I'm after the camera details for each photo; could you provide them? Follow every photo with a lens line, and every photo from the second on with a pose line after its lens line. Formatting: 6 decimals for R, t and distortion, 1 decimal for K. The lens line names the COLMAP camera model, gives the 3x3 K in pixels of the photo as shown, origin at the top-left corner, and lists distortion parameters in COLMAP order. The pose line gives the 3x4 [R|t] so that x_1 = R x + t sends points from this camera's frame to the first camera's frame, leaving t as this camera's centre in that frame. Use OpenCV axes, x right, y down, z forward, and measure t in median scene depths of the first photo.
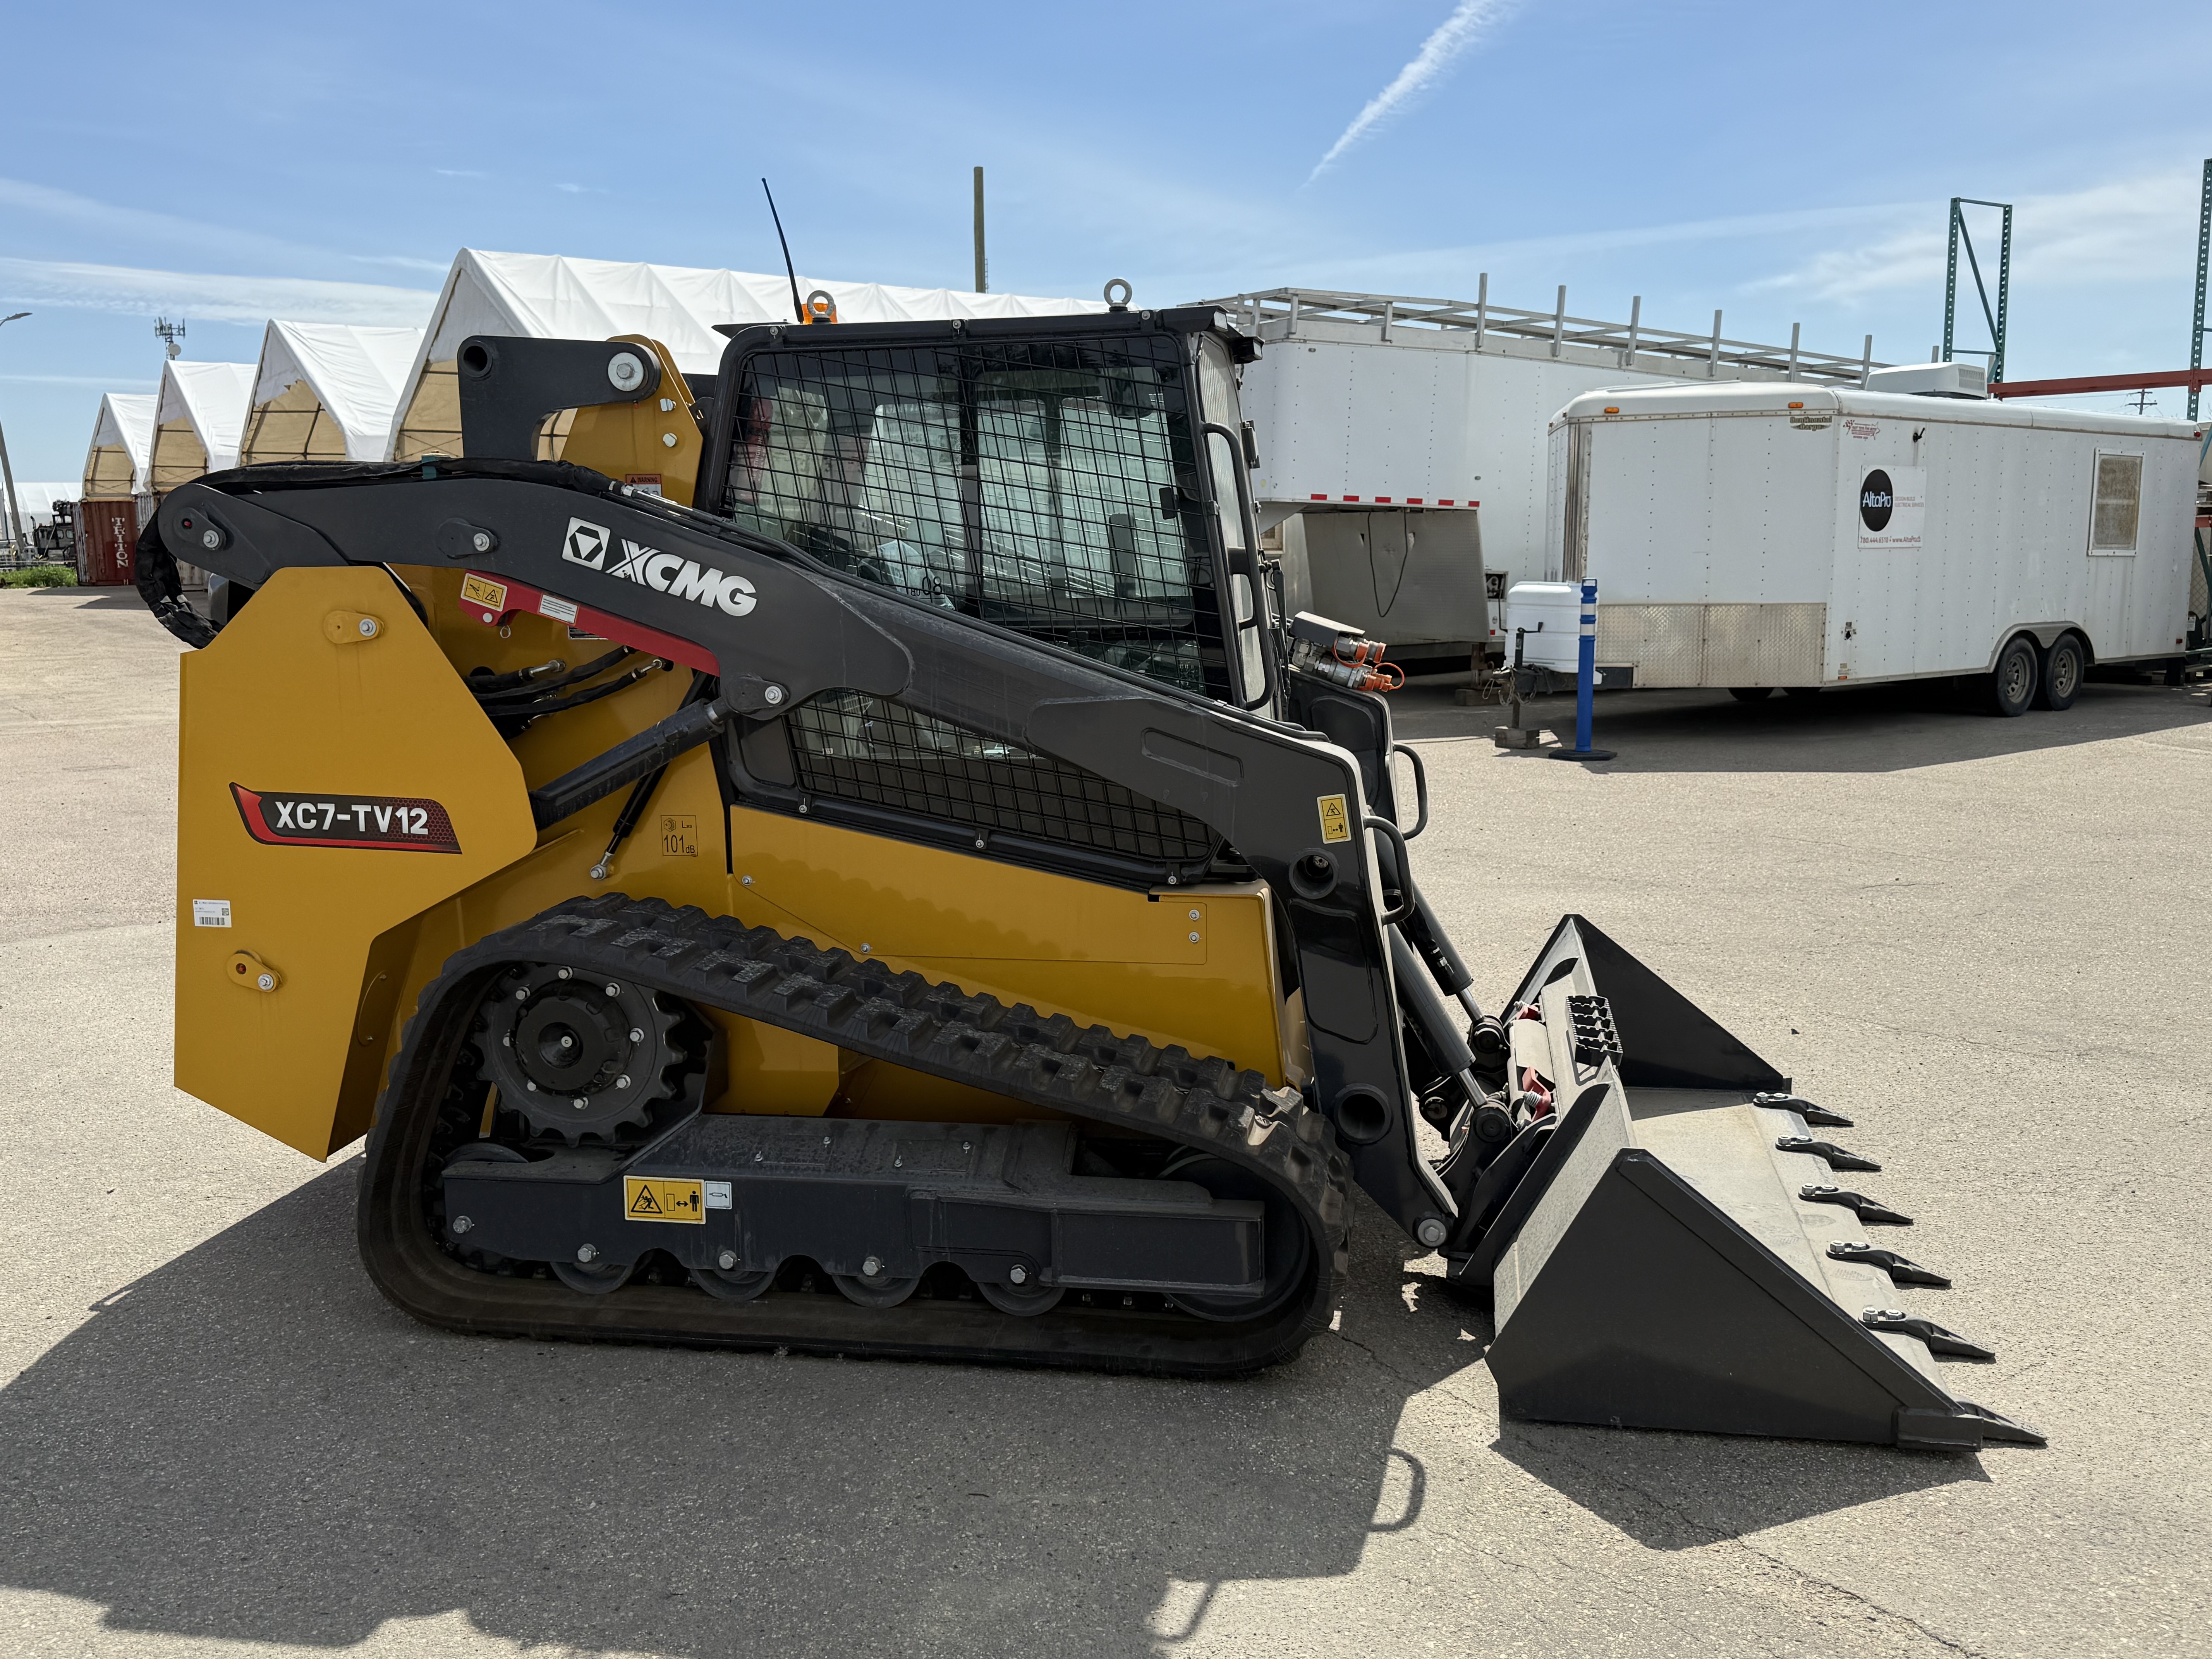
lens RADIAL K [[1923.3, 0, 1106.5], [0, 1923.3, 806.5], [0, 0, 1]] dist [0.112972, -0.199320]
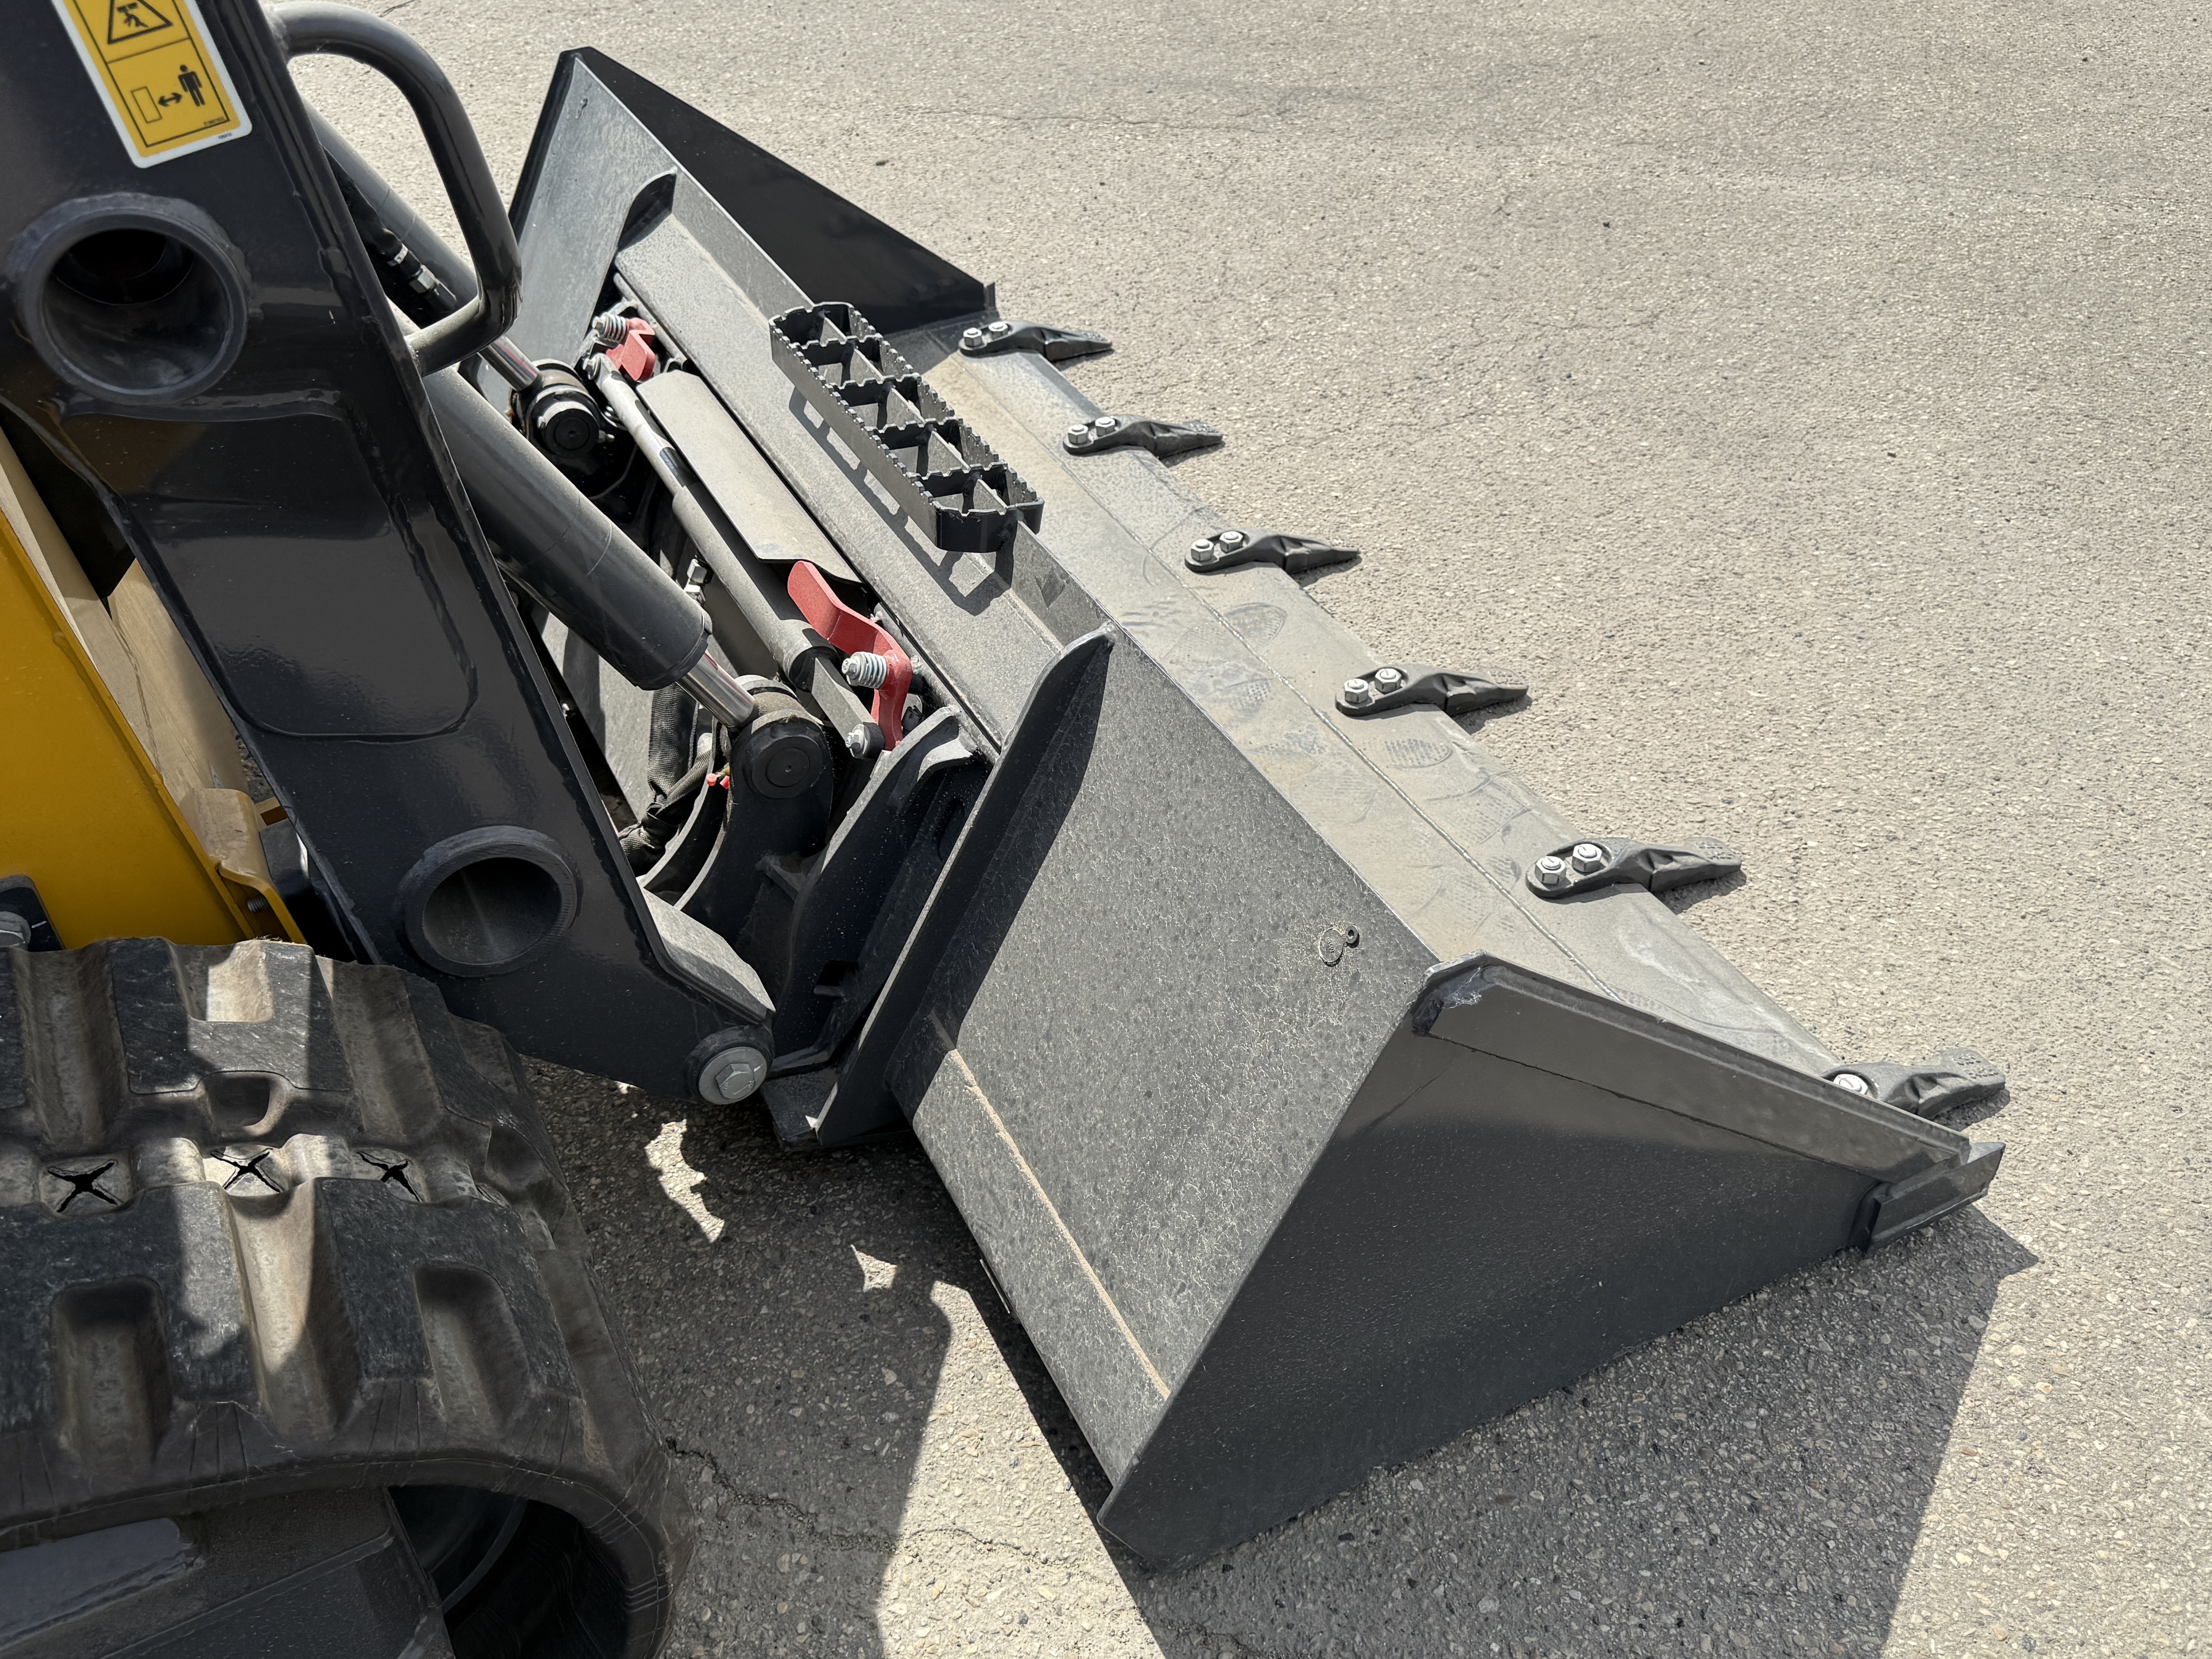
lens RADIAL K [[2044.1, 0, 1157.5], [0, 2044.1, 911.3], [0, 0, 1]] dist [0.057319, -0.034486]
pose [[0.801267, -0.380362, 0.461839, 0.057267], [0.103630, 0.848474, 0.518993, -0.017762], [-0.589263, -0.367991, 0.719271, 0.657461]]
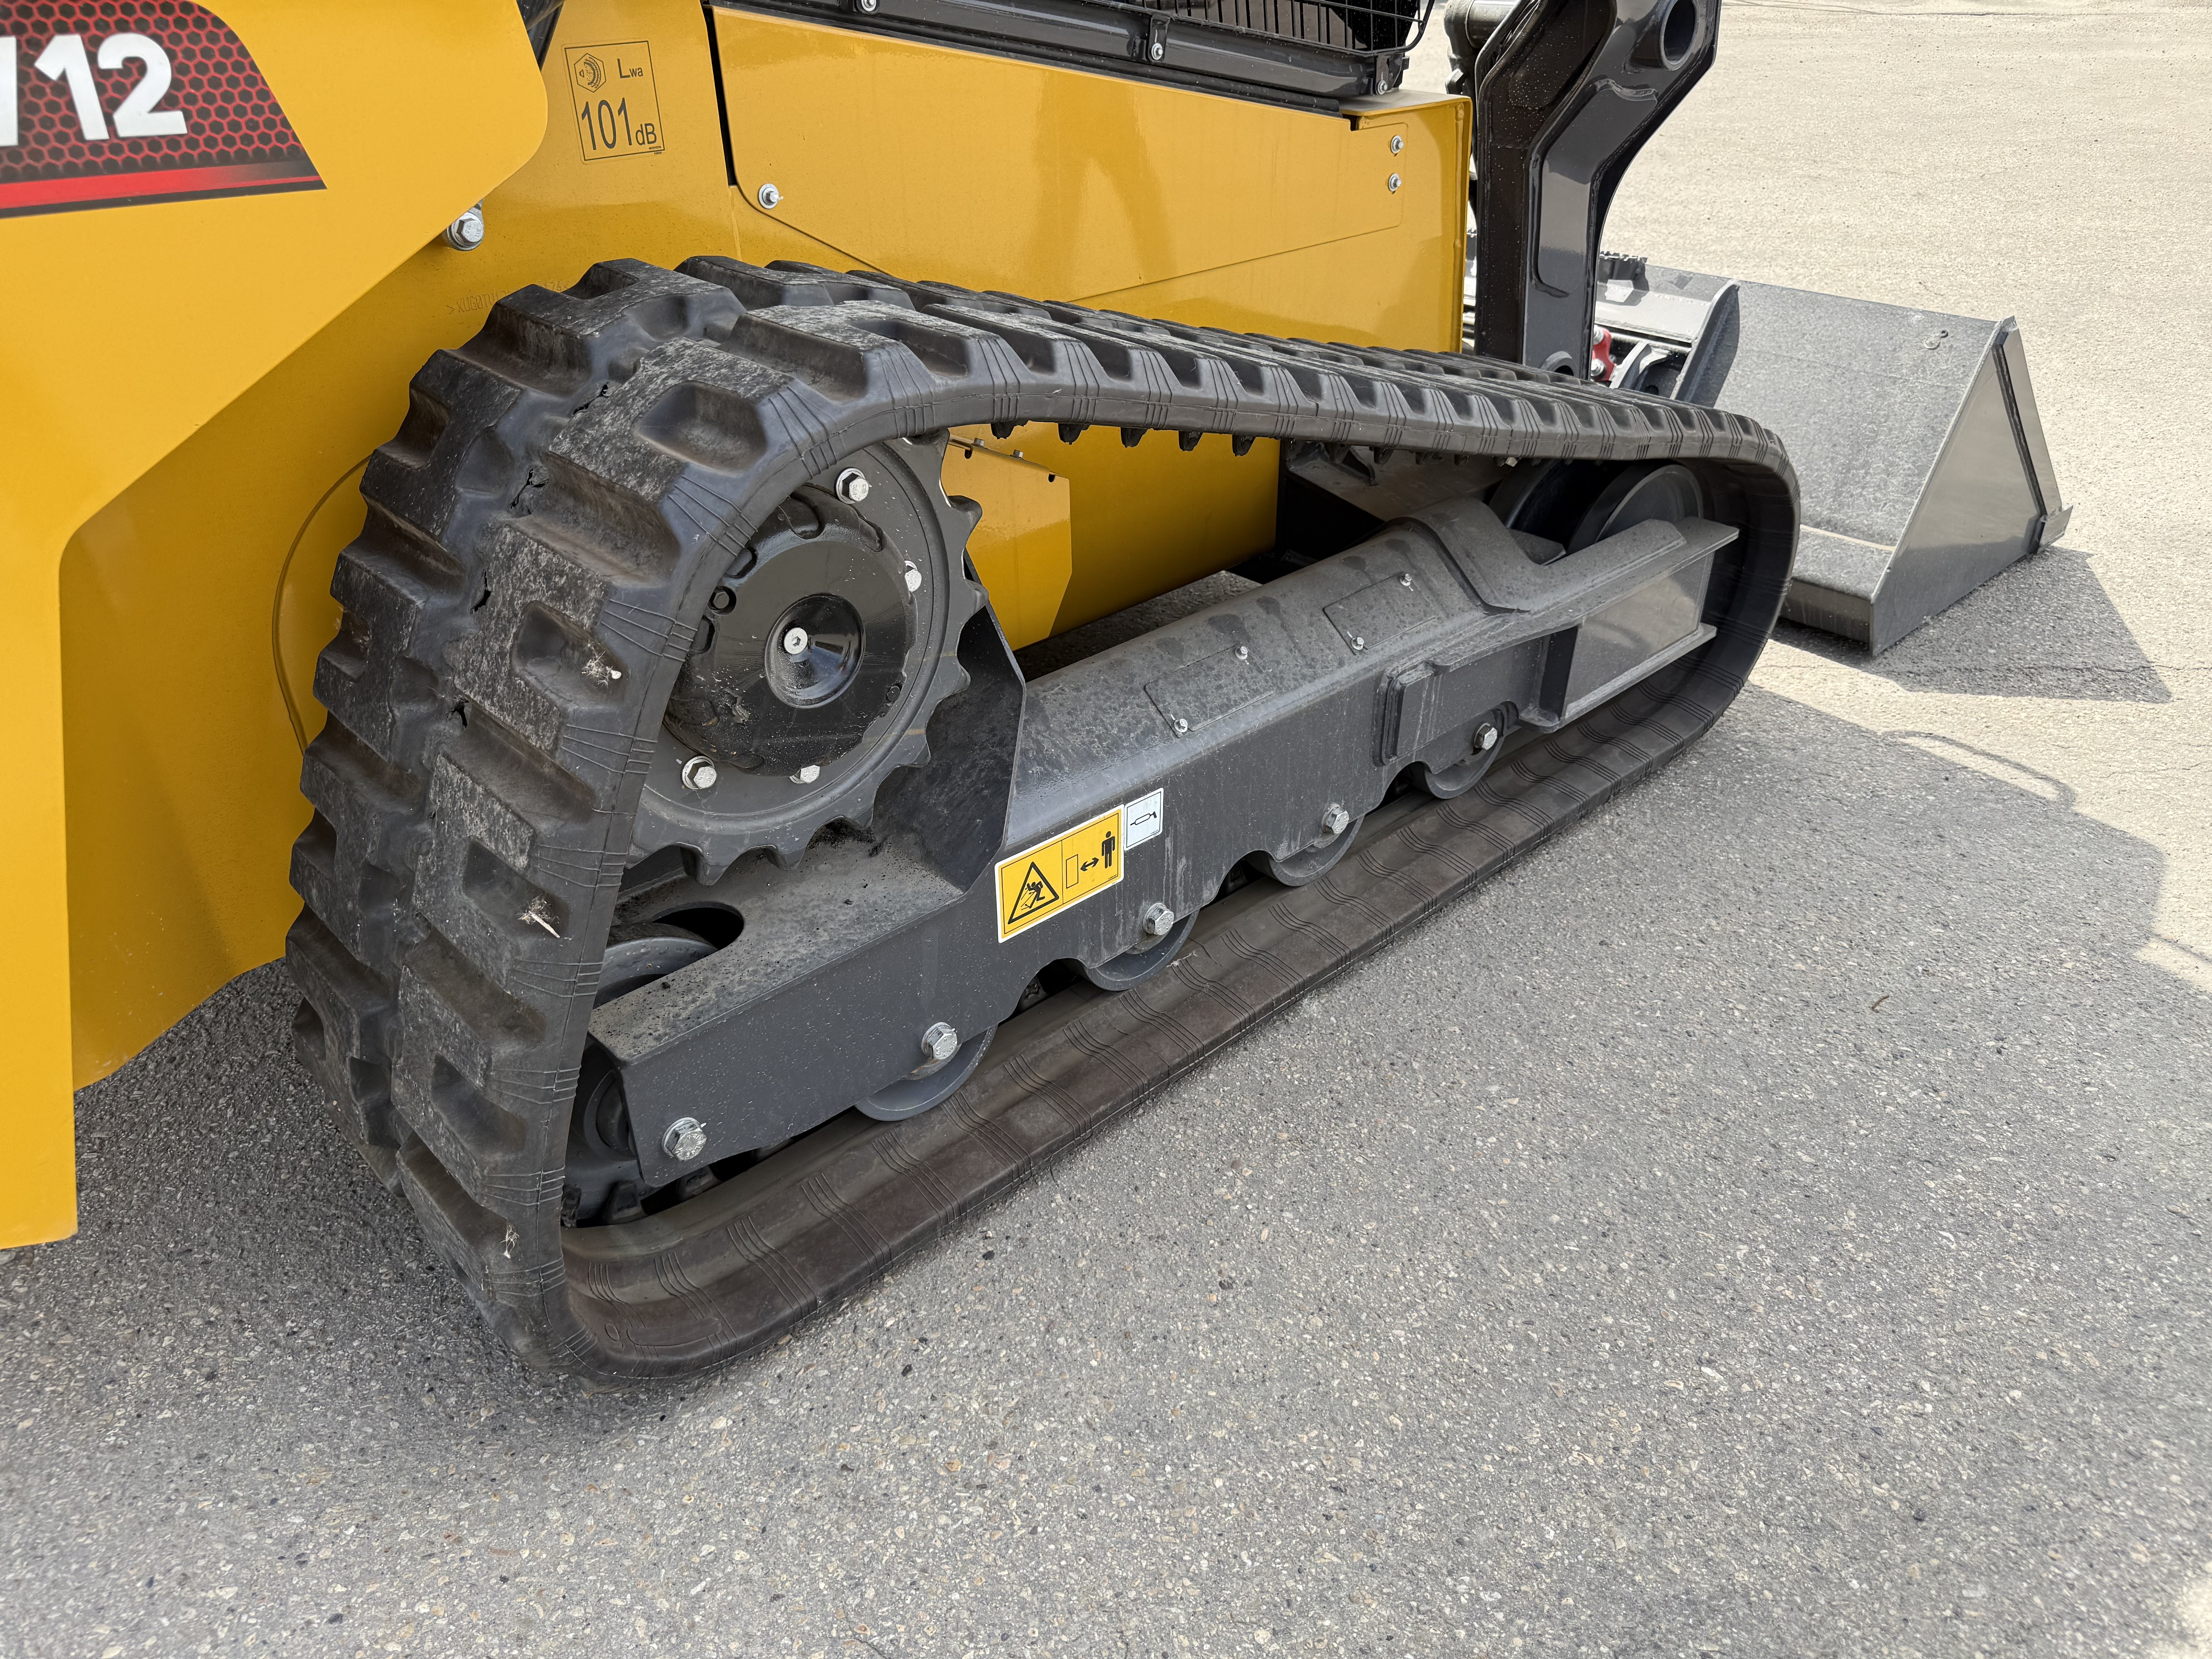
lens RADIAL K [[1570.0, 0, 1113.7], [0, 1570.0, 854.1], [0, 0, 1]] dist [0.034933, -0.050111]
pose [[0.587621, -0.422382, 0.690141, -0.476088], [0.120088, 0.889016, 0.441848, 0.022859], [-0.800175, -0.176762, 0.573127, 0.734465]]
